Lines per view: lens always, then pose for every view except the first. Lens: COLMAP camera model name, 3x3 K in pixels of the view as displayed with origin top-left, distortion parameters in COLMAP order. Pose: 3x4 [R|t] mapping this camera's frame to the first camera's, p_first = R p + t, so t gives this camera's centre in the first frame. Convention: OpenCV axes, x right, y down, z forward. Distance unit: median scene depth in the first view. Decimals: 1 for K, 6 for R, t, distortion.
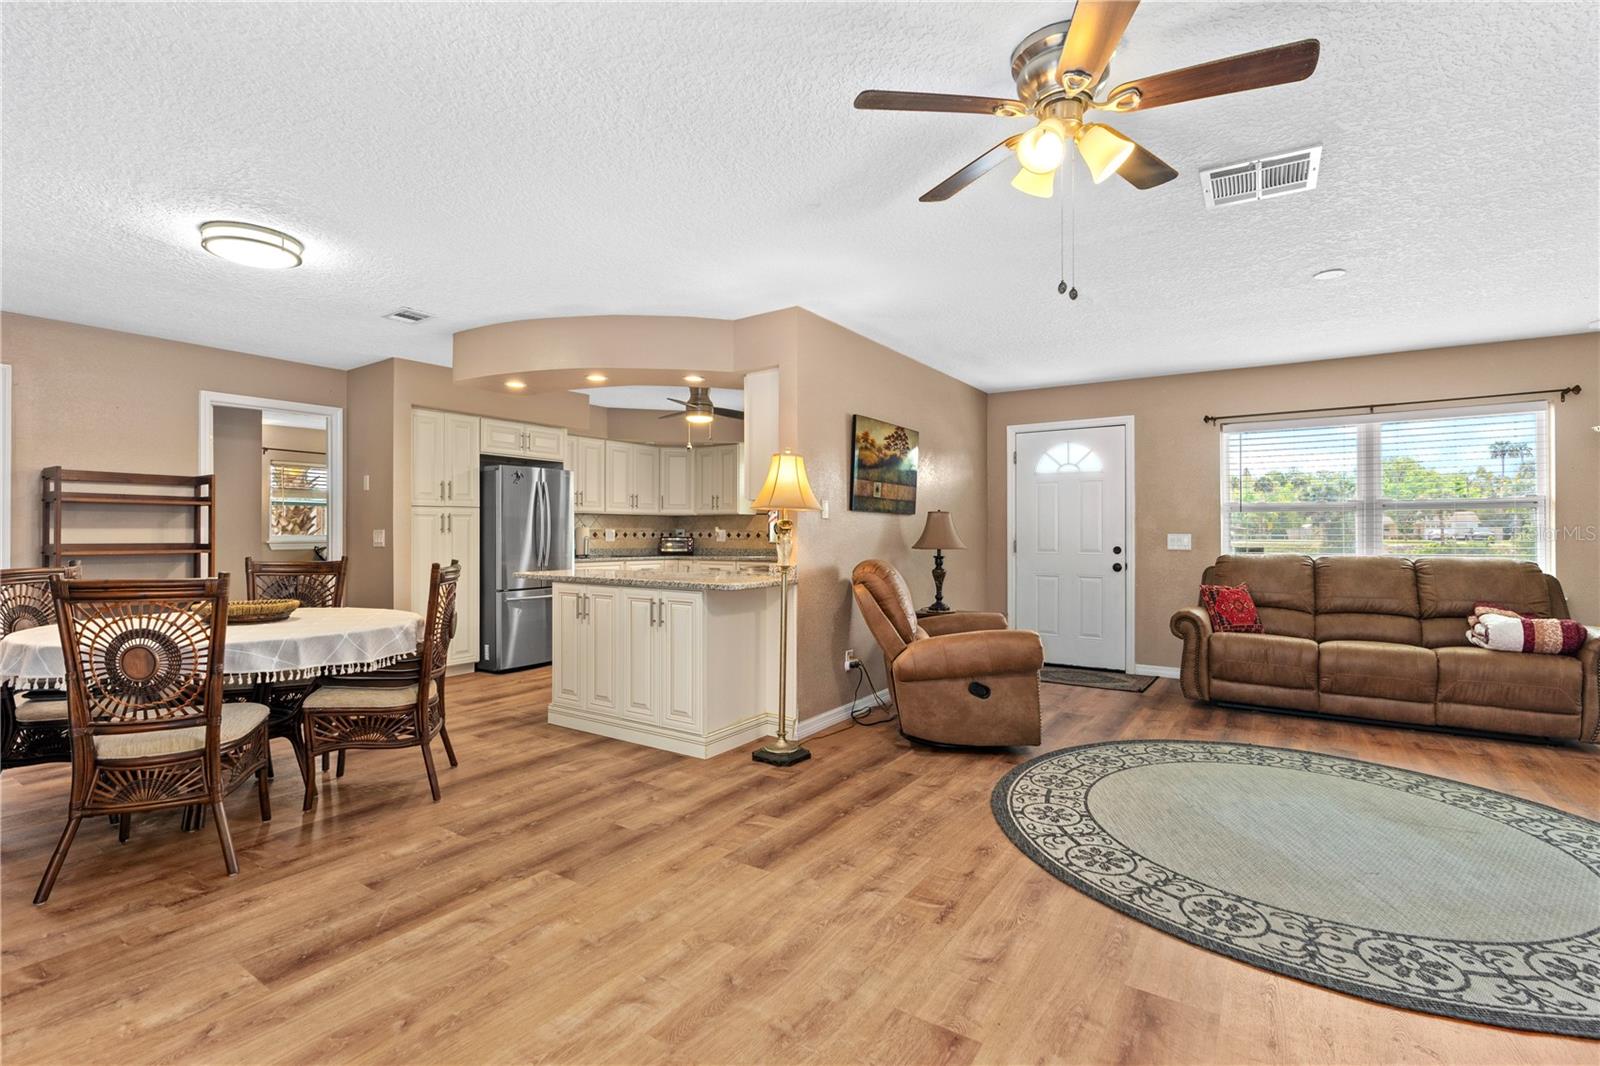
lens RADIAL K [[733.4, 0, 803.5], [0, 733.4, 526.7], [0, 0, 1]] dist [-0.003082, 0.000928]
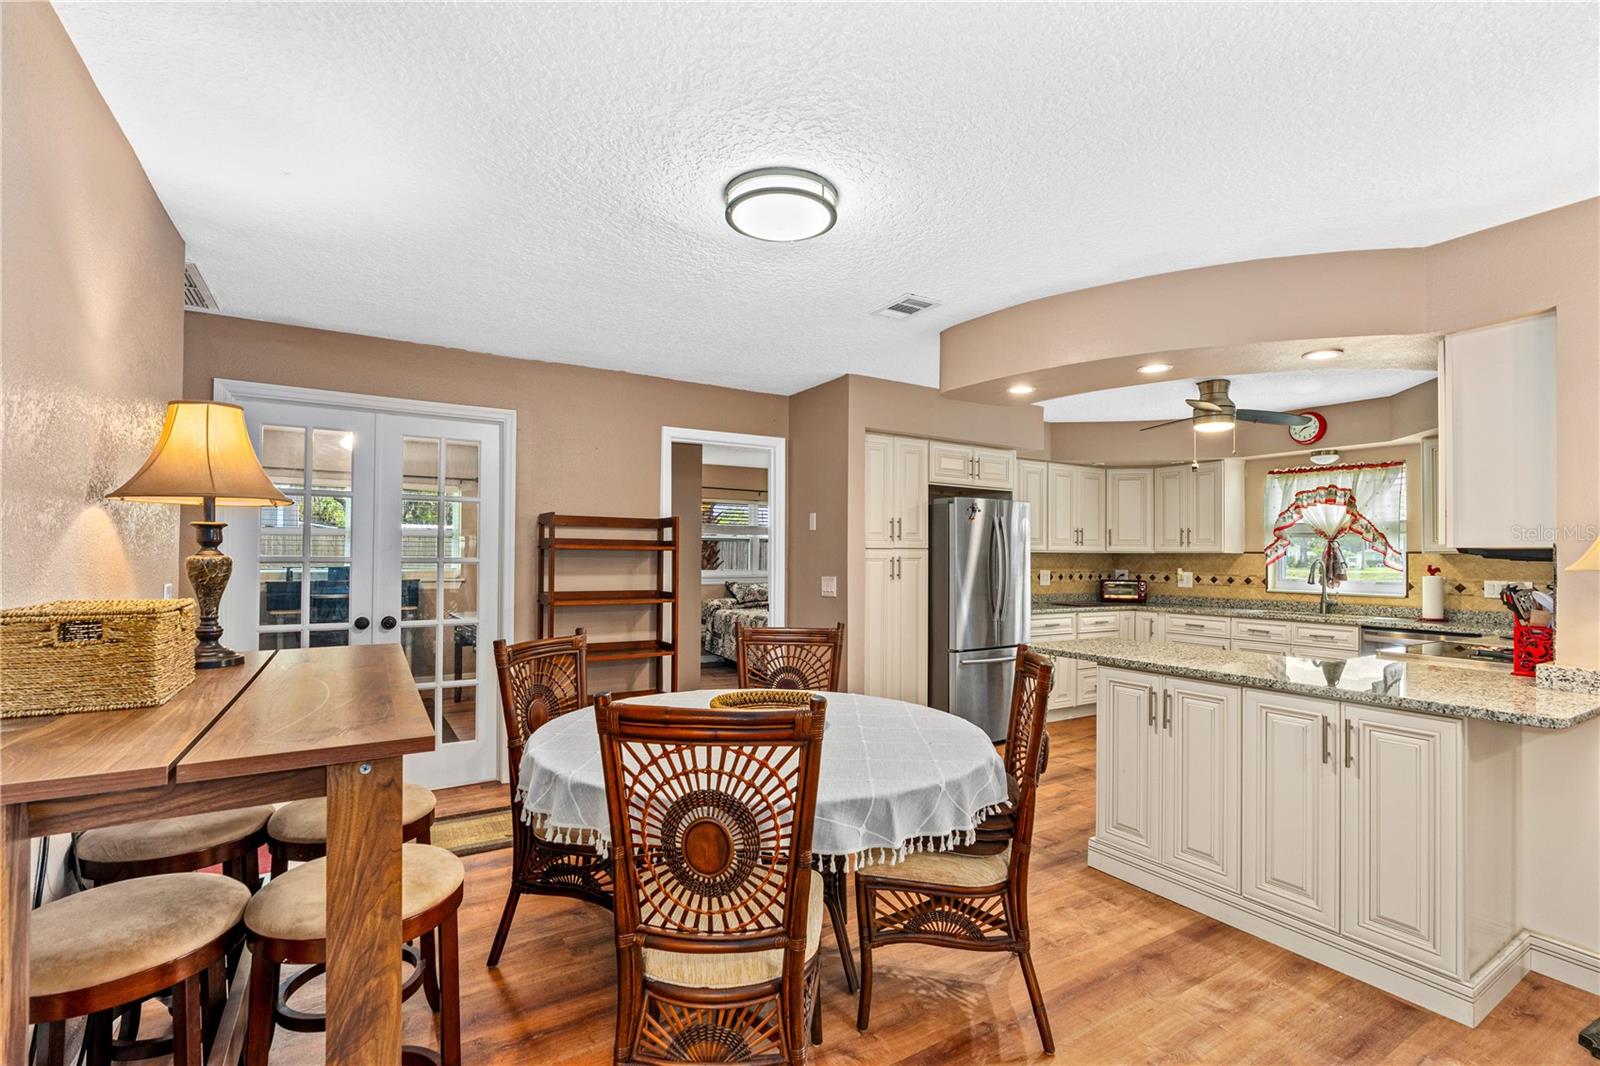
lens RADIAL K [[727.9, 0, 808.4], [0, 727.9, 546.1], [0, 0, 1]] dist [-0.007208, 0.000026]
pose [[0.913306, 0.000833, -0.407272, -0.363577], [-0.003824, 0.999971, -0.006530, -0.036843], [0.407255, 0.007521, 0.913283, 0.299226]]
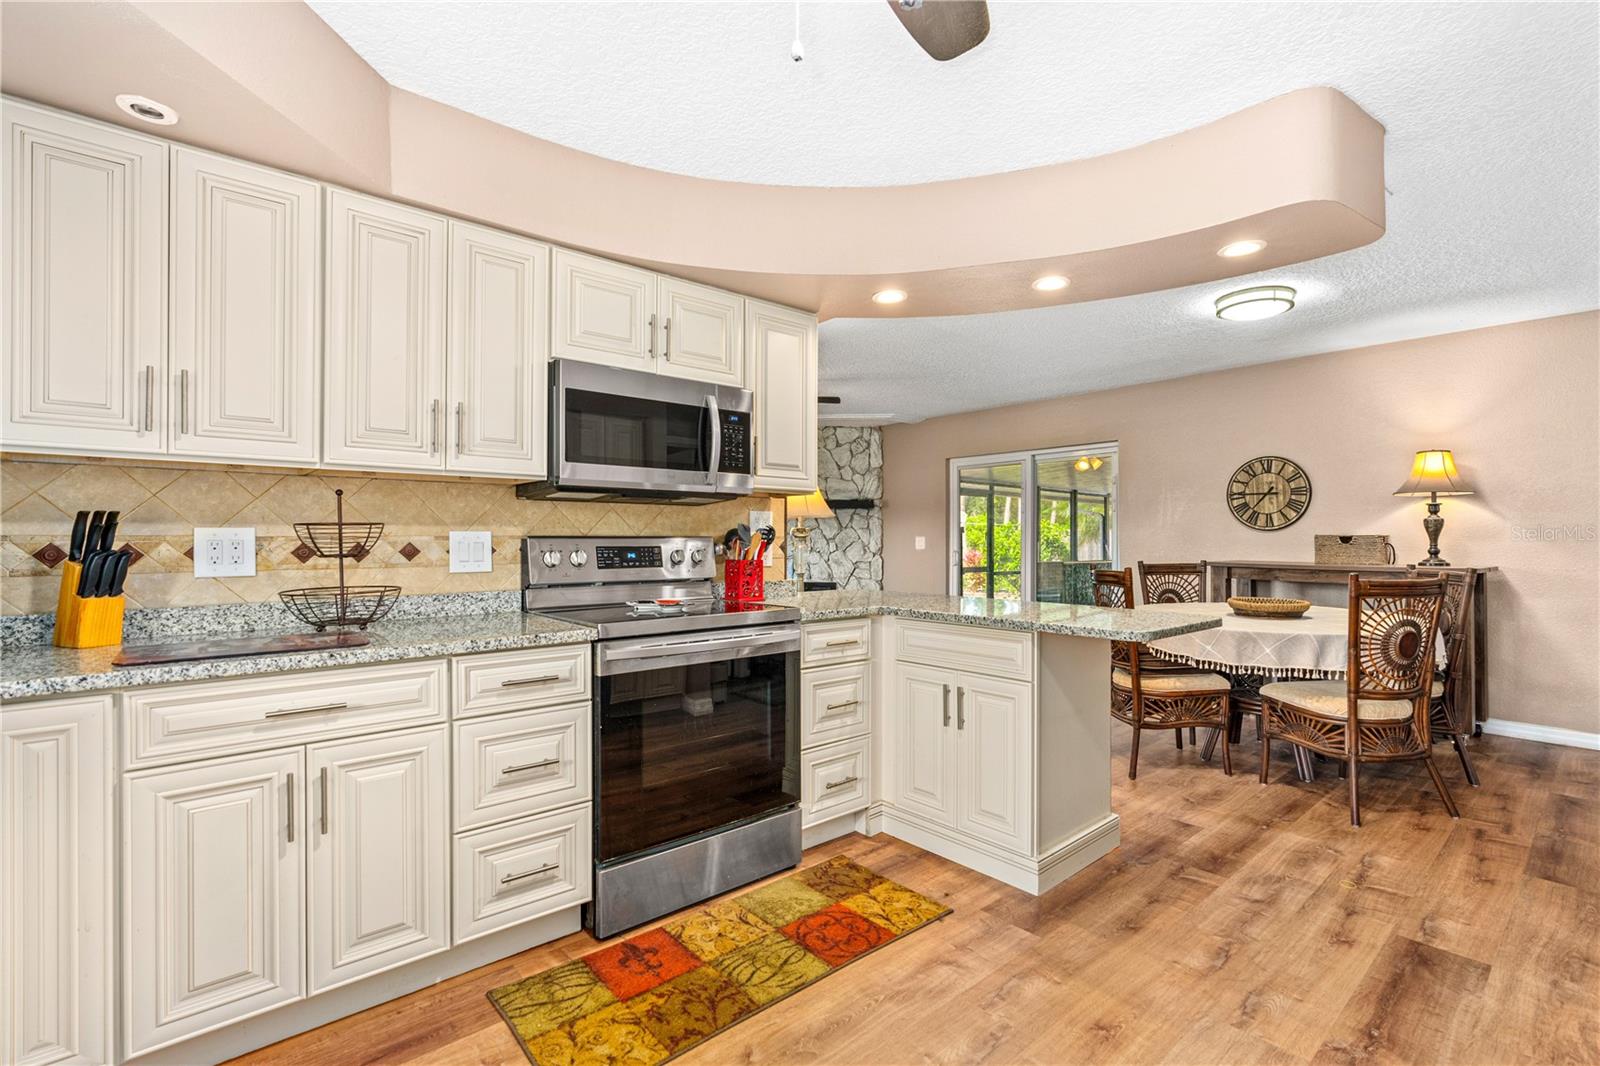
lens RADIAL K [[720.3, 0, 811.5], [0, 720.3, 536.3], [0, 0, 1]] dist [-0.004086, 0.000285]
pose [[-0.965191, -0.000985, 0.261543, -0.299330], [-0.003404, 0.999956, -0.008795, 0.011551], [-0.261523, -0.009379, -0.965152, 1.953841]]
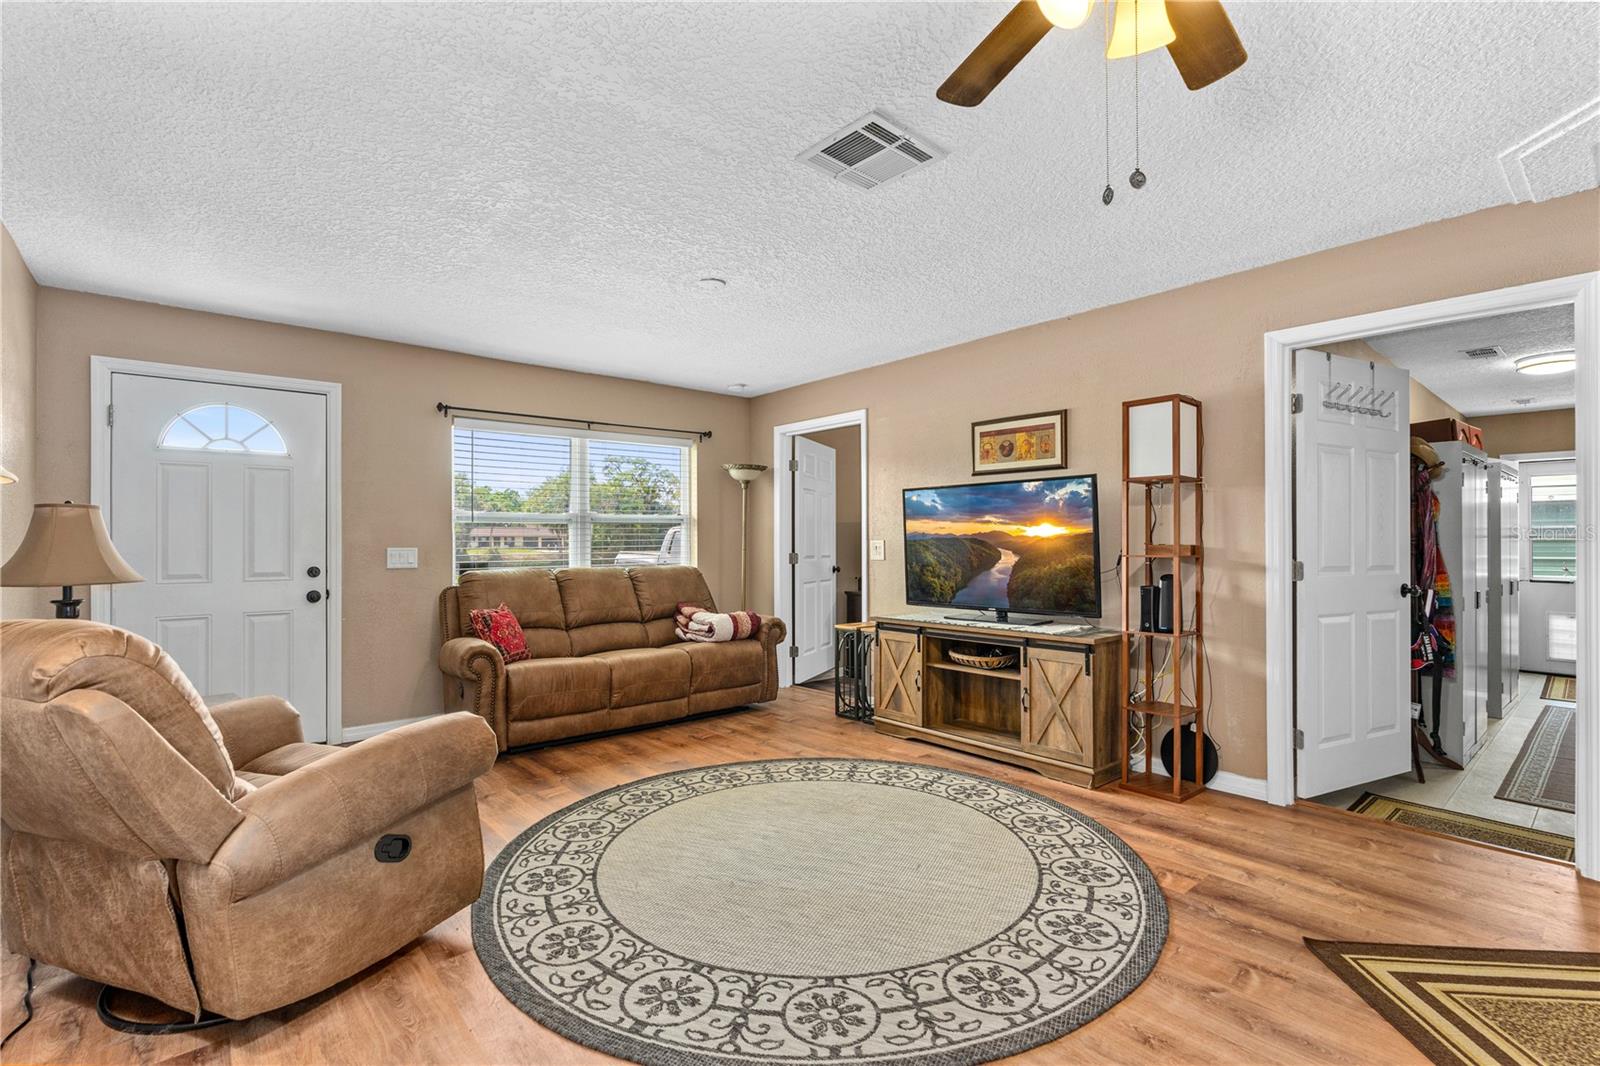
lens RADIAL K [[731.5, 0, 814.1], [0, 731.5, 536.7], [0, 0, 1]] dist [-0.008741, 0.000390]
pose [[0.261312, 0.005847, 0.965237, -0.186003], [-0.002444, 0.999982, -0.005395, 0.001973], [-0.965251, -0.000949, 0.261322, 0.572908]]
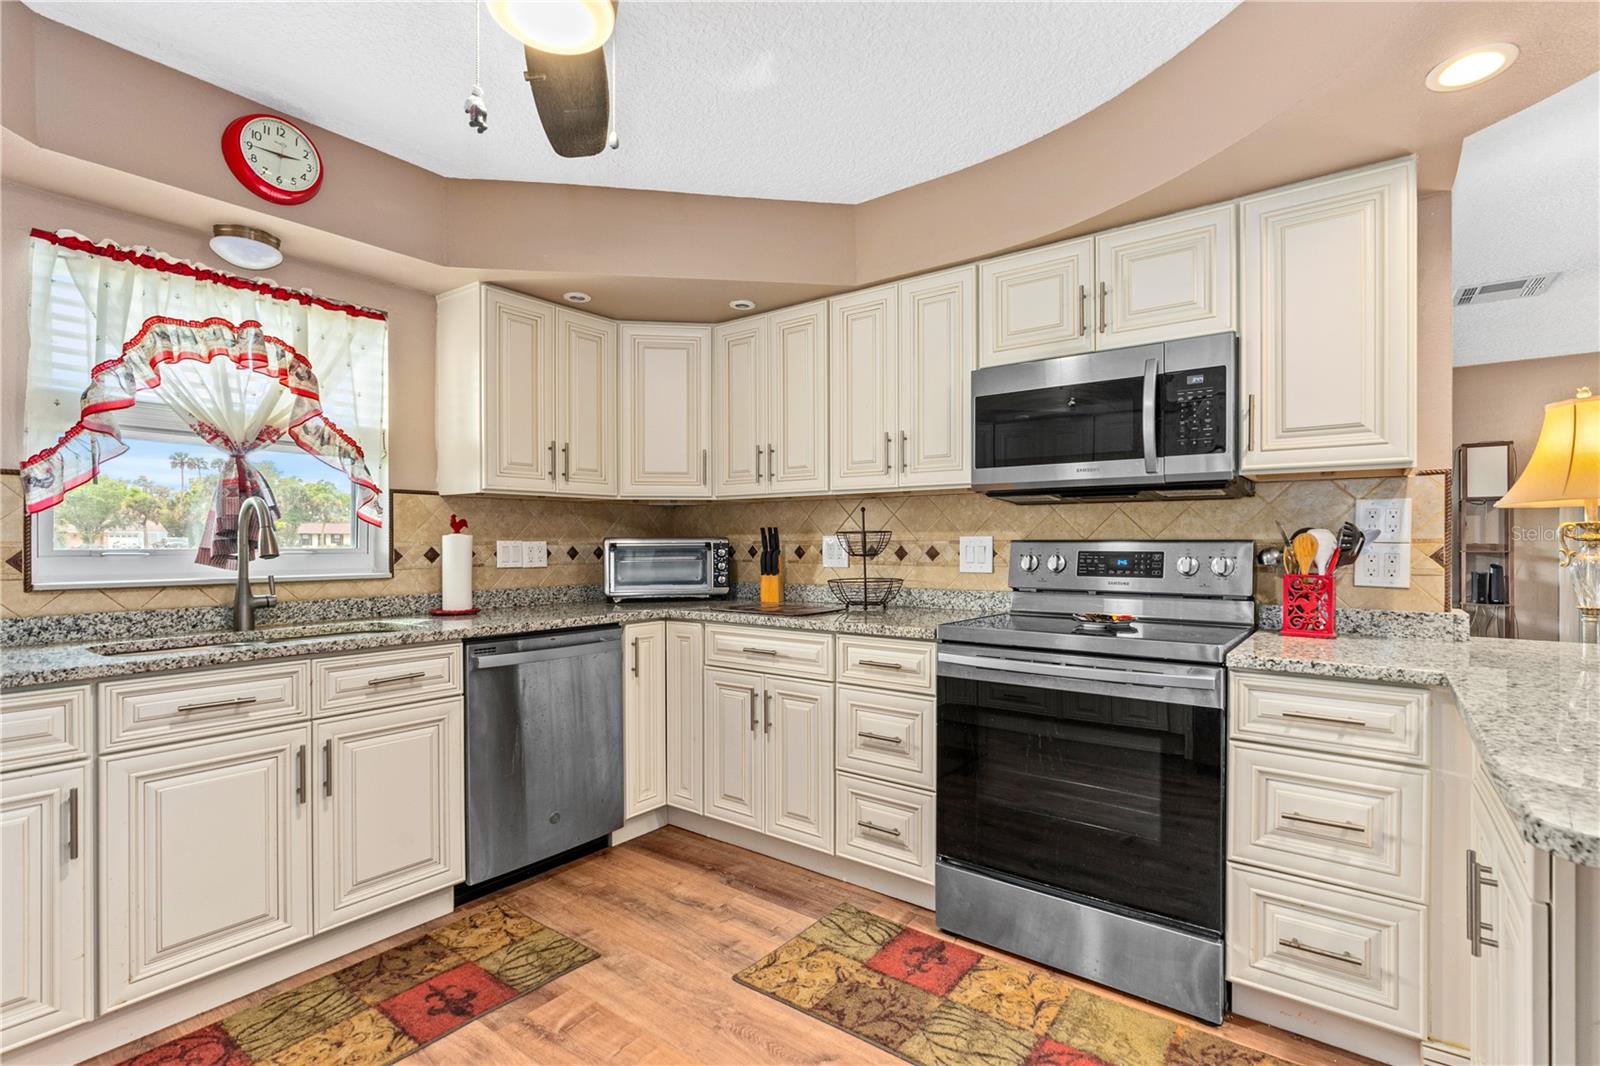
lens RADIAL K [[740.9, 0, 811.8], [0, 740.9, 541.6], [0, 0, 1]] dist [-0.003525, -0.000128]
pose [[0.052730, -0.000934, 0.998608, -0.589716], [-0.005785, 0.999982, 0.001241, 0.007929], [-0.998592, -0.005842, 0.052723, 1.538725]]
